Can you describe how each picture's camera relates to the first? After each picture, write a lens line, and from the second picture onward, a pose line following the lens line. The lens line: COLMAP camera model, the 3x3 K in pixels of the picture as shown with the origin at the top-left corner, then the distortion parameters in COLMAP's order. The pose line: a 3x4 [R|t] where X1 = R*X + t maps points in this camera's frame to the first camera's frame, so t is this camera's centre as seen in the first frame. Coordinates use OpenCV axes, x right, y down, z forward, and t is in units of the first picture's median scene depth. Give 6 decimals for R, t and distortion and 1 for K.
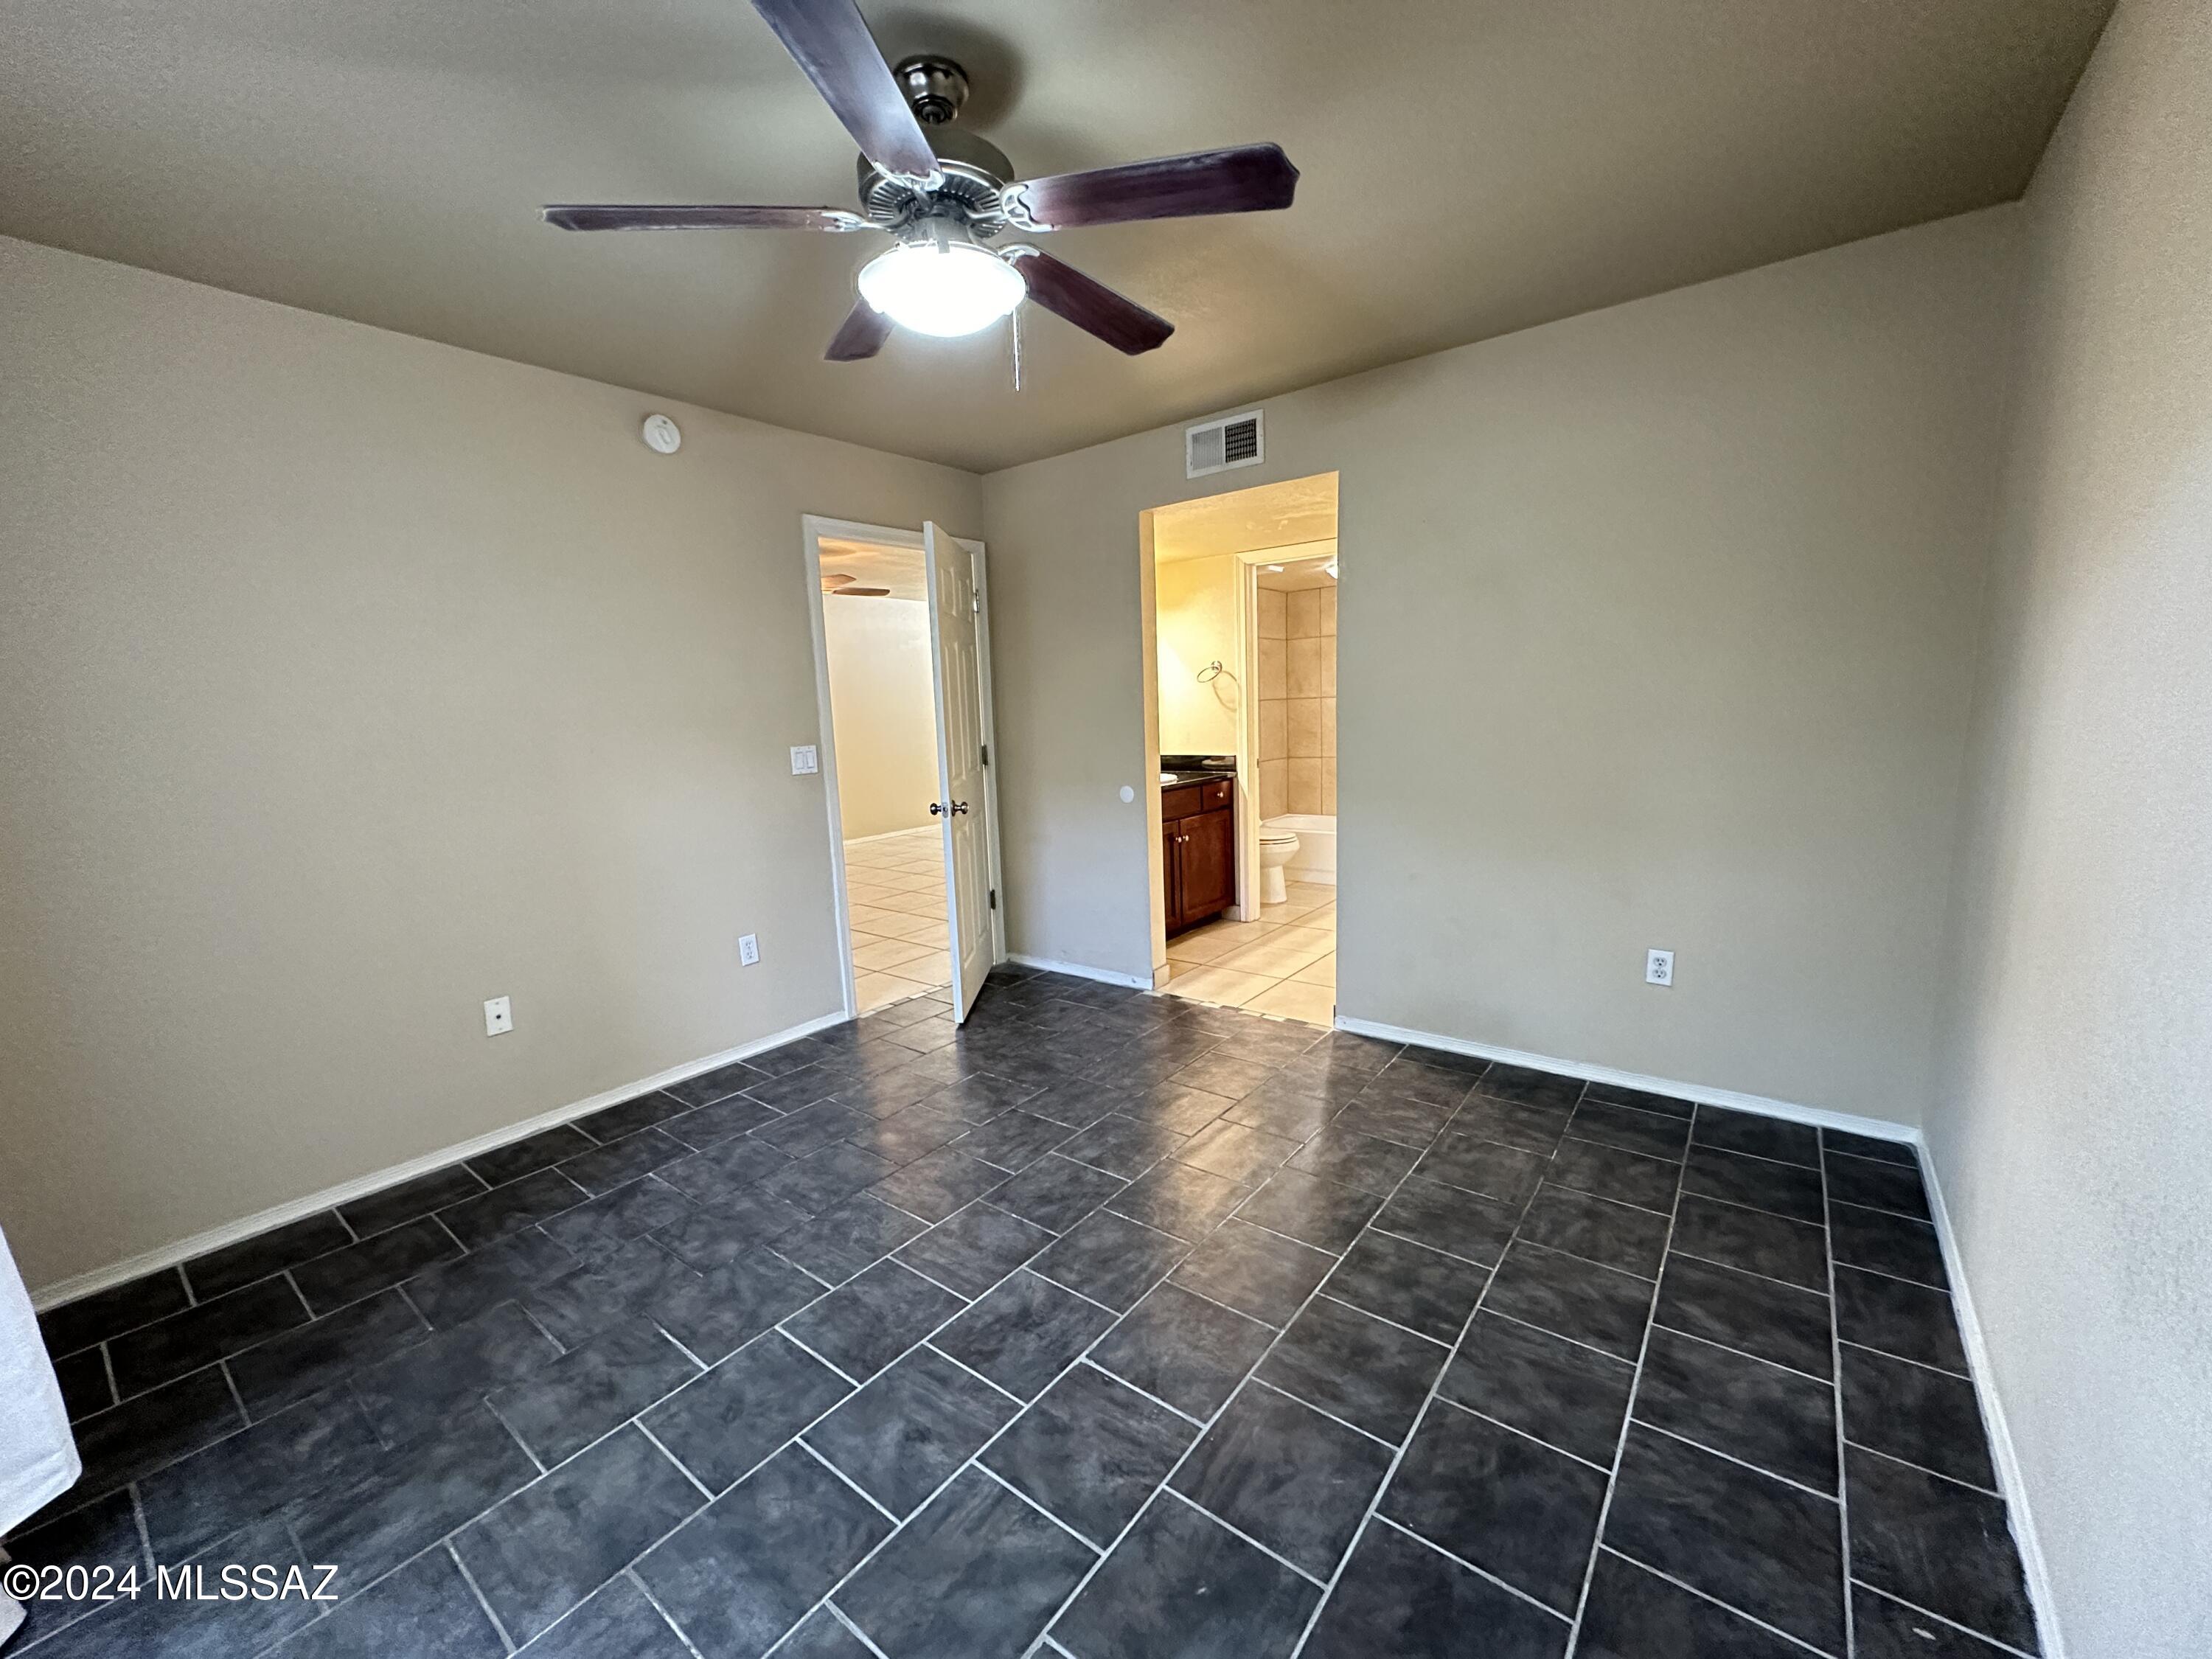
lens RADIAL K [[886.8, 0, 1108.0], [0, 886.8, 826.4], [0, 0, 1]] dist [-0.001338, 0.005811]
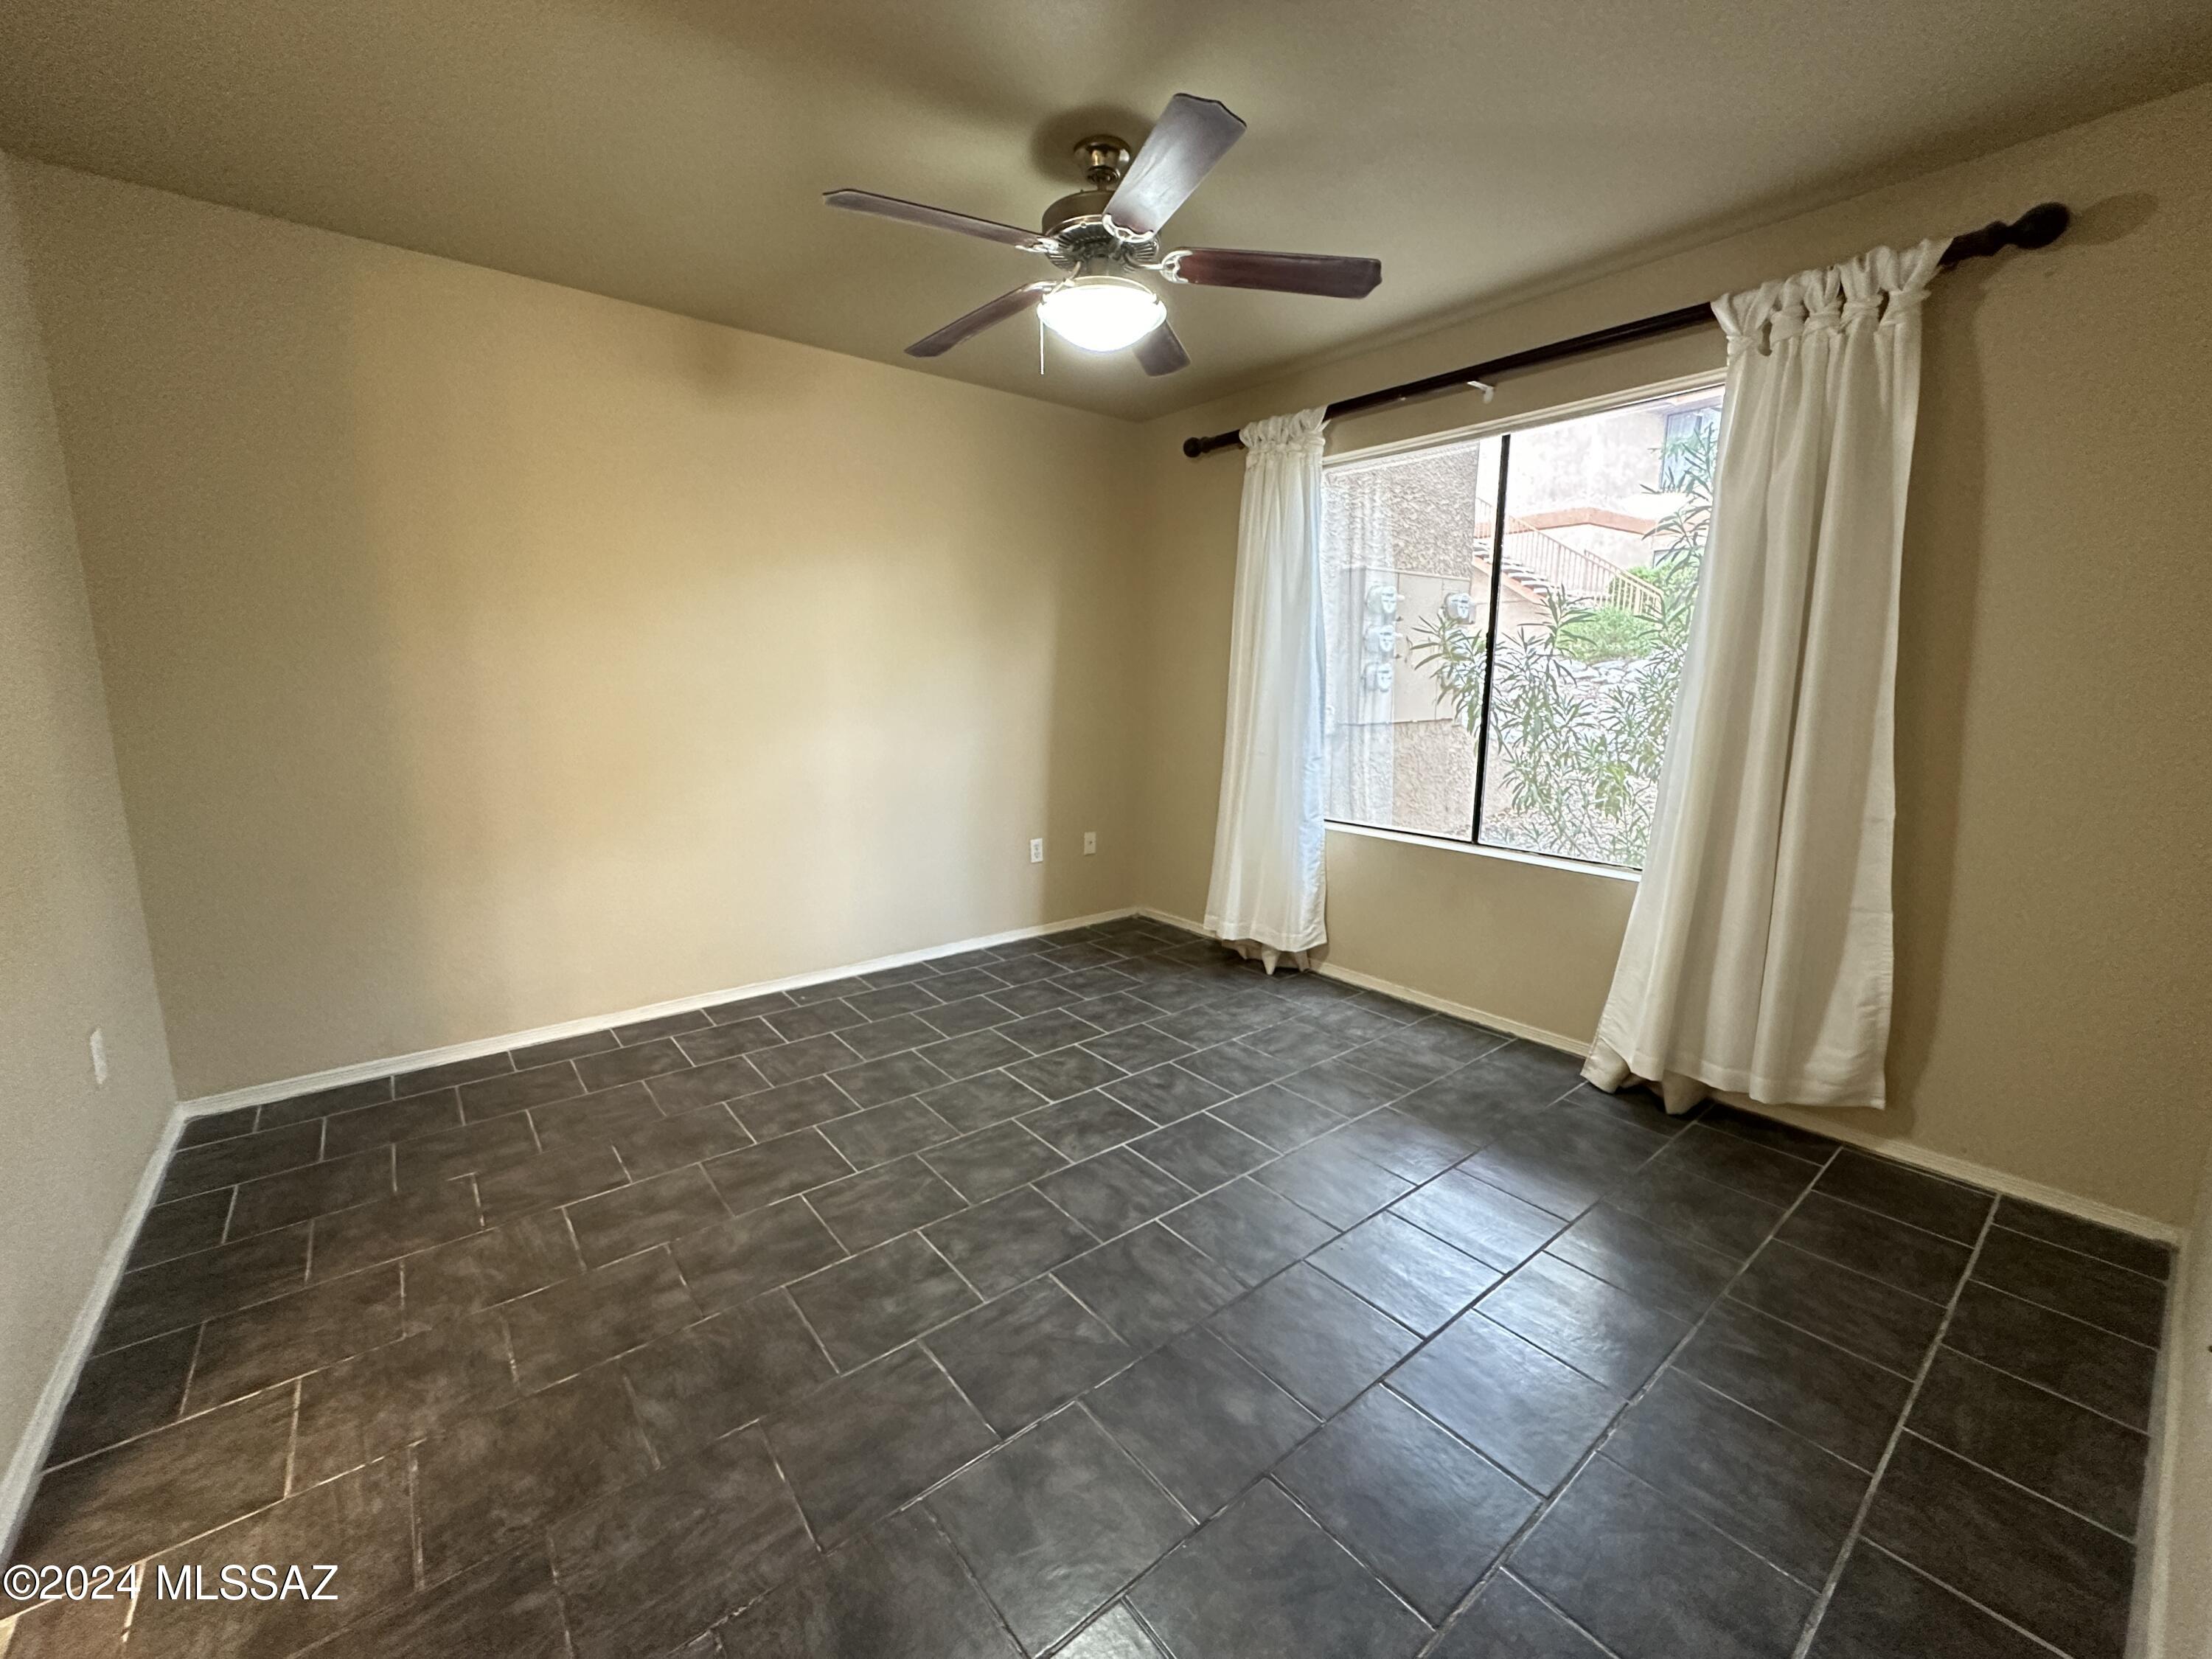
lens RADIAL K [[886.8, 0, 1108.0], [0, 886.8, 826.4], [0, 0, 1]] dist [-0.001338, 0.005811]
pose [[-0.971551, -0.005910, 0.236755, -0.359265], [0.067290, 0.951599, 0.299886, -0.200361], [-0.227068, 0.307286, -0.924129, 1.715404]]
